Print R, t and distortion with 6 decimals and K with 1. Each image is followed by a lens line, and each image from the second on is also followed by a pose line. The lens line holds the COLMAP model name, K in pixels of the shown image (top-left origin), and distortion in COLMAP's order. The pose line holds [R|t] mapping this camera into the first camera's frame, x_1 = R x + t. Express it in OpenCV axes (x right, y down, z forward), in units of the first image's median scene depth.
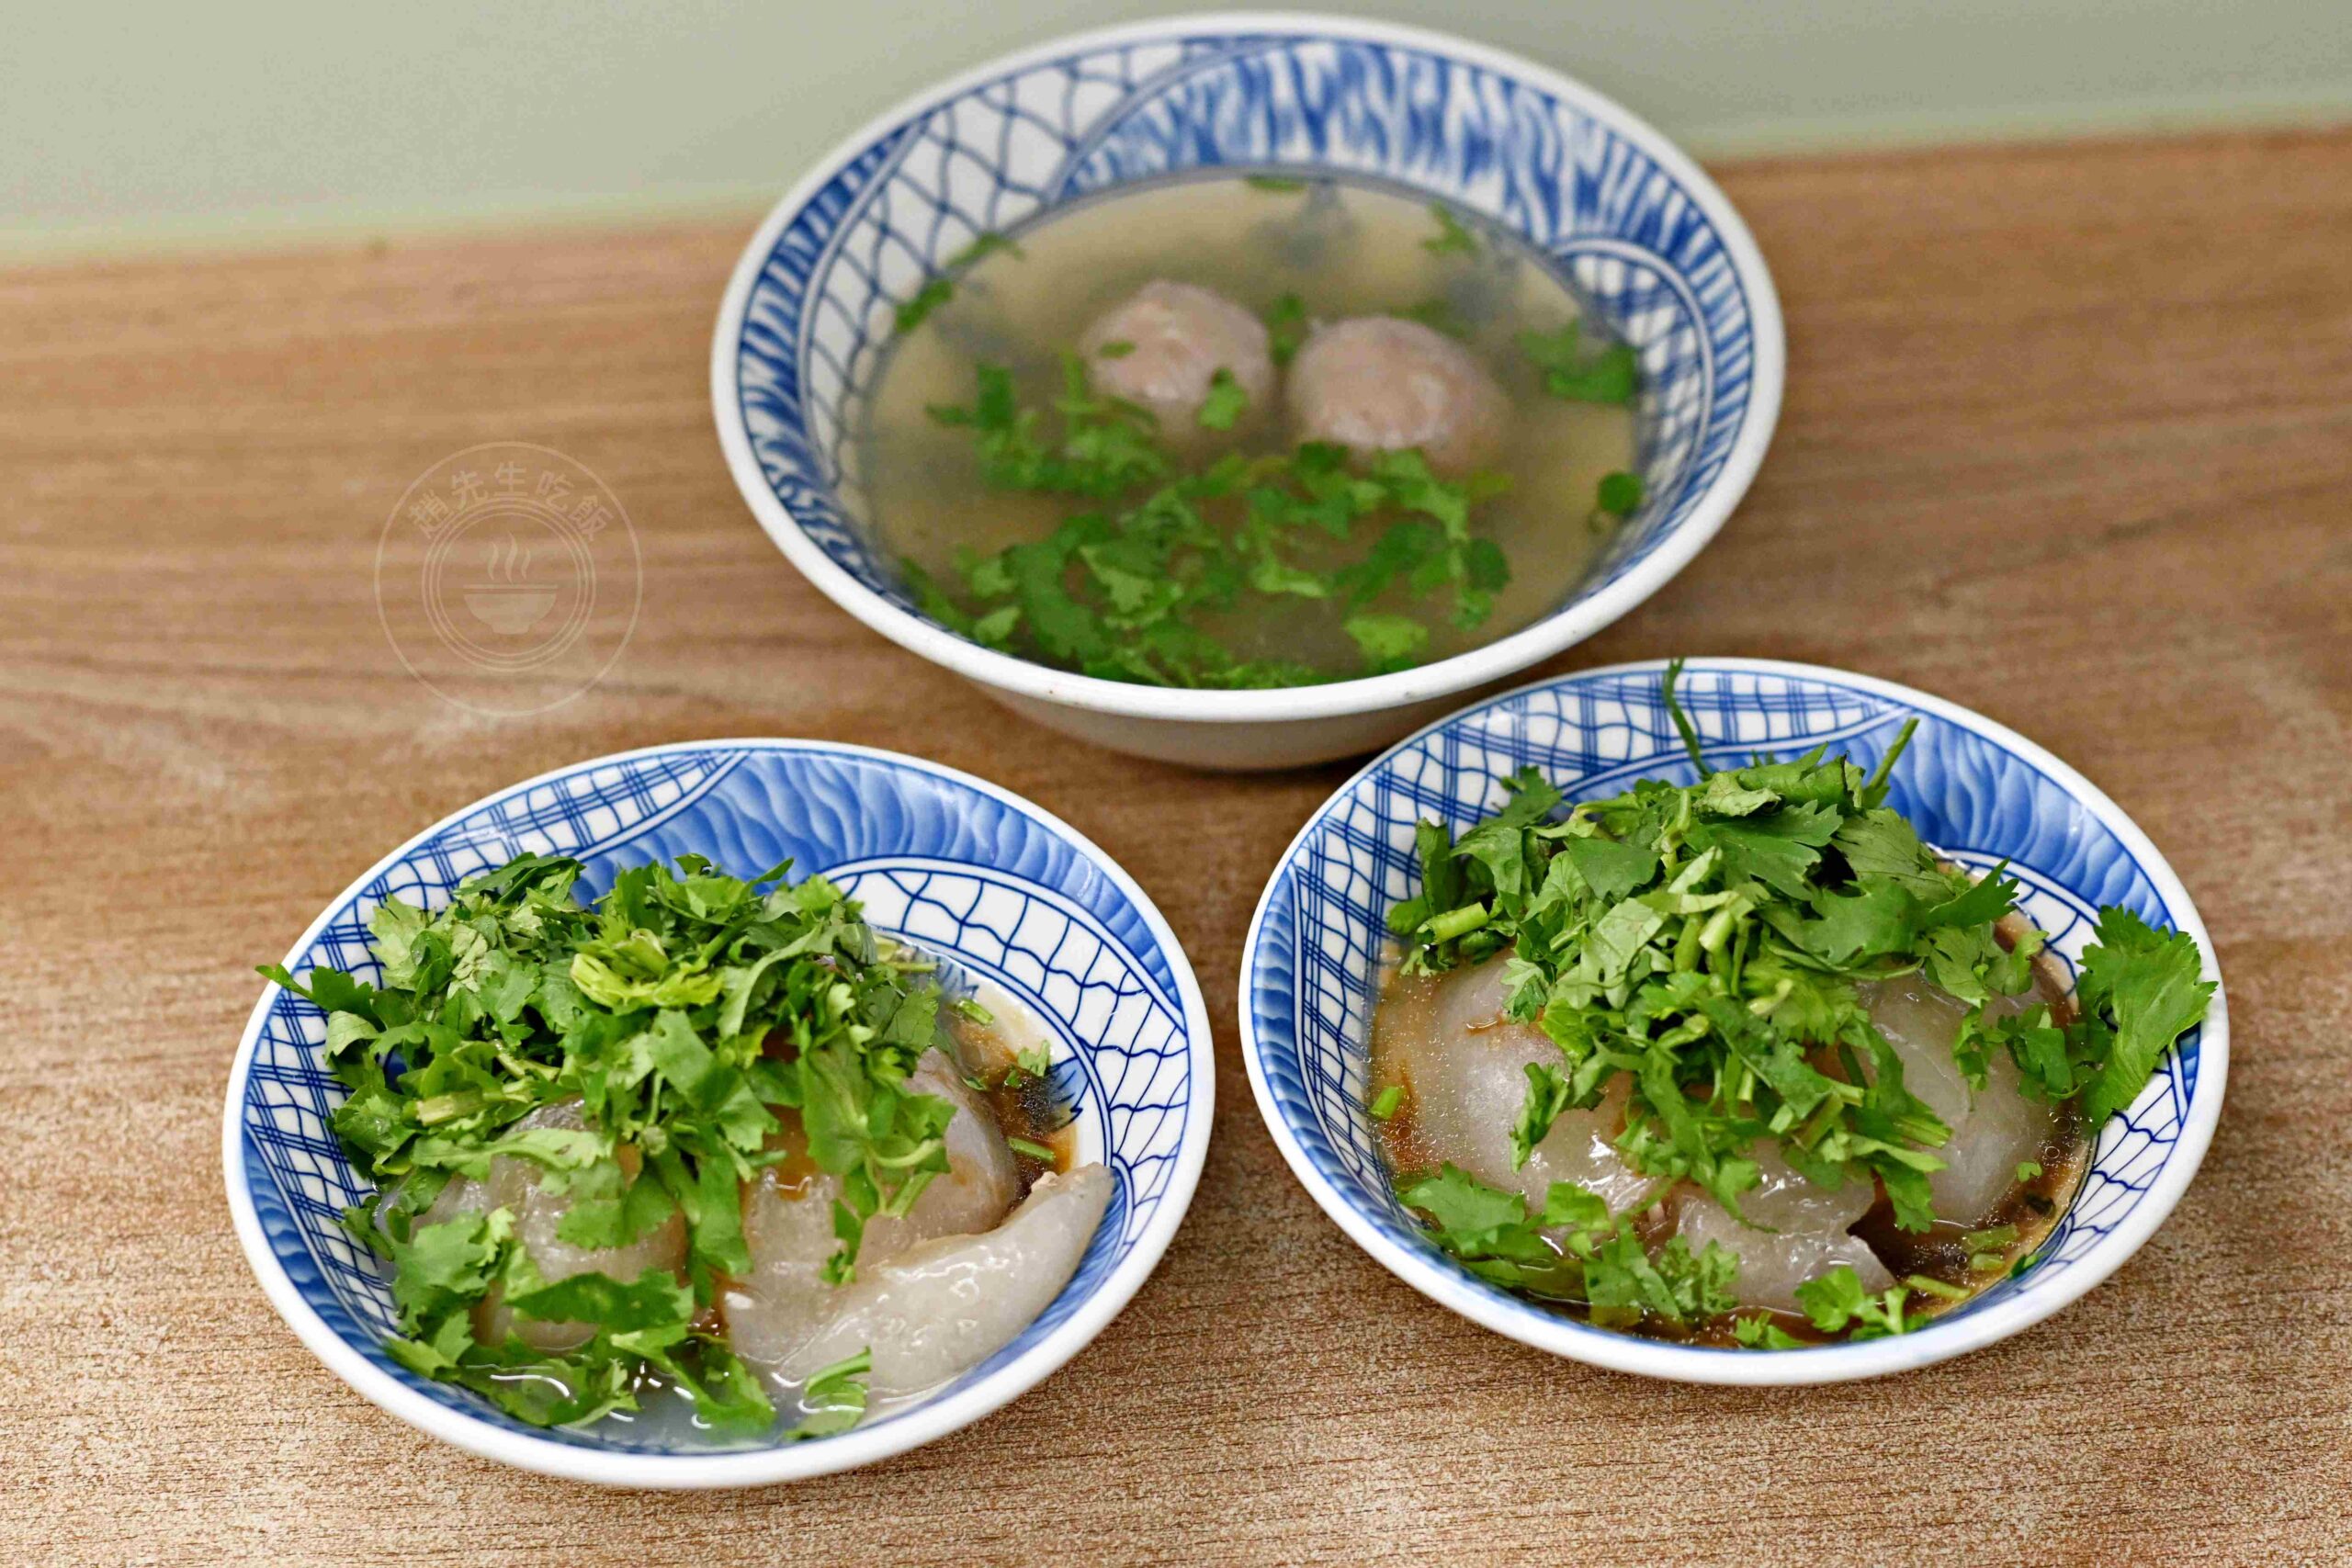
lens RADIAL K [[5037.4, 0, 1181.1], [0, 5037.4, 796.3], [0, 0, 1]] dist [-0.008997, 0.000000]
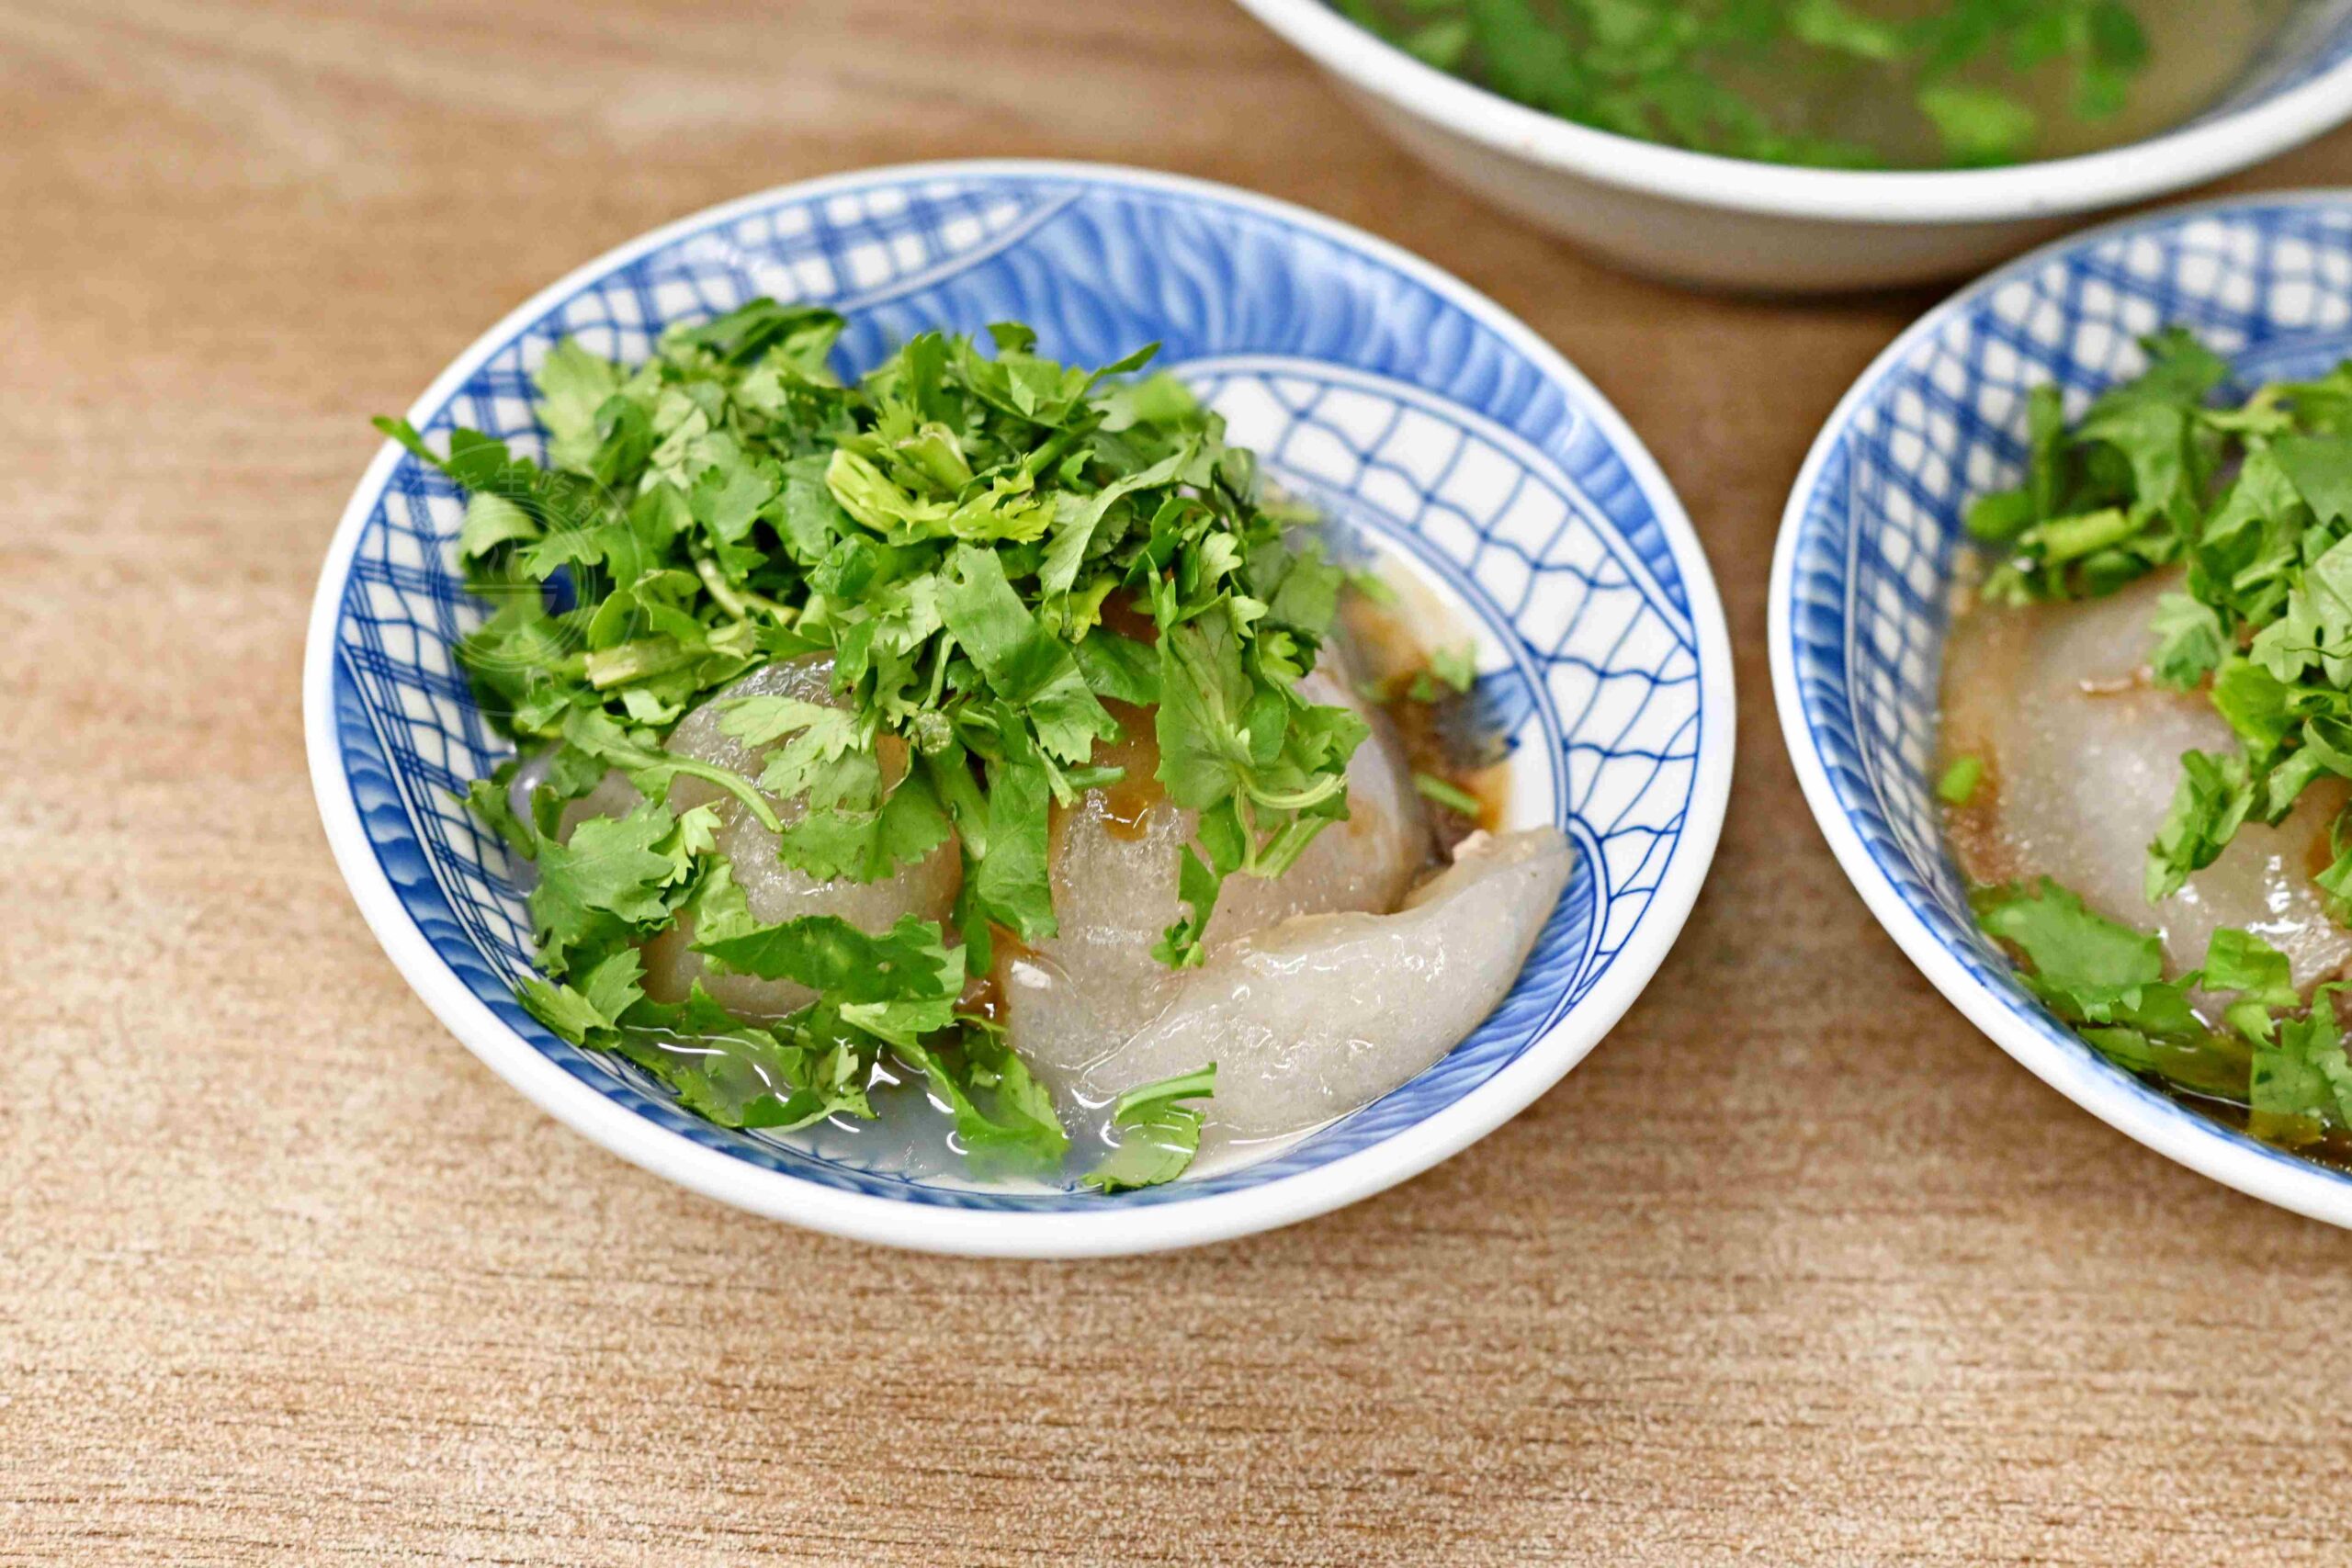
lens RADIAL K [[5037.4, 0, 1160.0], [0, 5037.4, 778.5], [0, 0, 1]] dist [-0.008997, 0.000000]
pose [[0.994506, 0.104677, -0.000674, -0.066232], [-0.104176, 0.990331, 0.091612, 0.007670], [0.010257, -0.091038, 0.995795, 0.287922]]
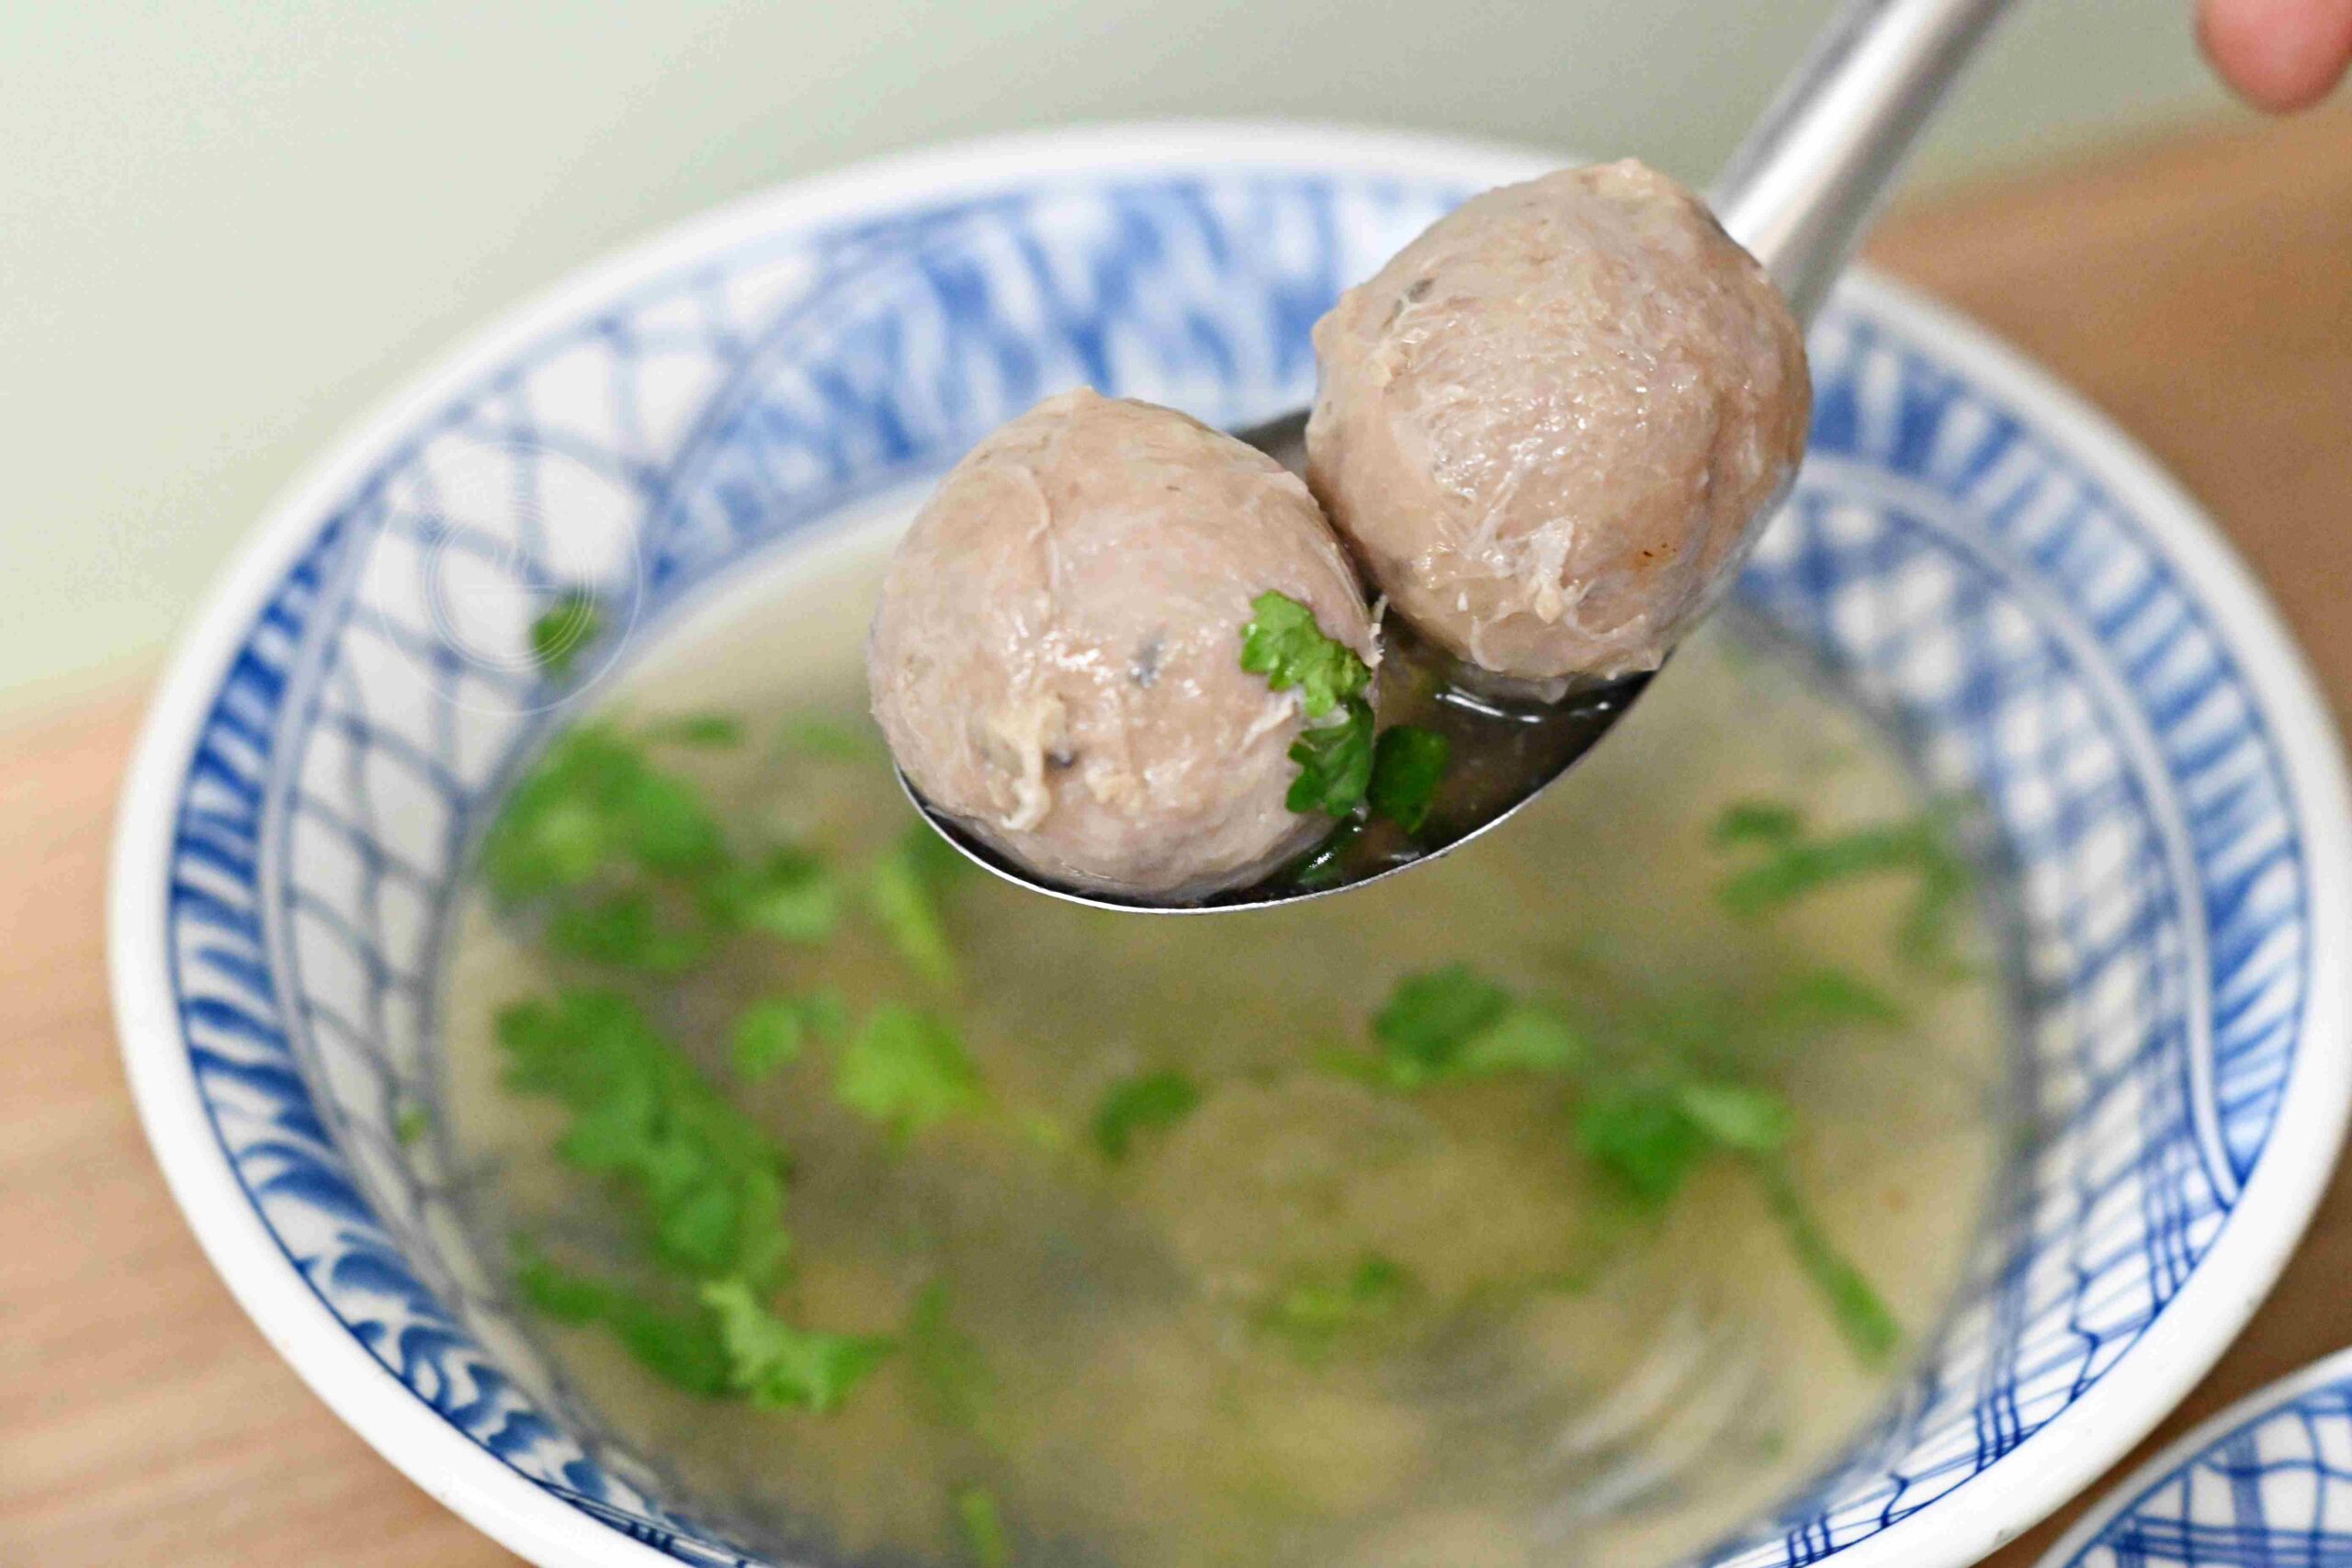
lens RADIAL K [[5037.4, 0, 1165.7], [0, 5037.4, 779.4], [0, 0, 1]] dist [-0.008997, 0.000000]
pose [[0.939846, -0.211756, 0.268045, -0.128821], [0.220112, 0.975474, -0.001151, -0.100247], [-0.261227, 0.060082, 0.963406, 0.572129]]
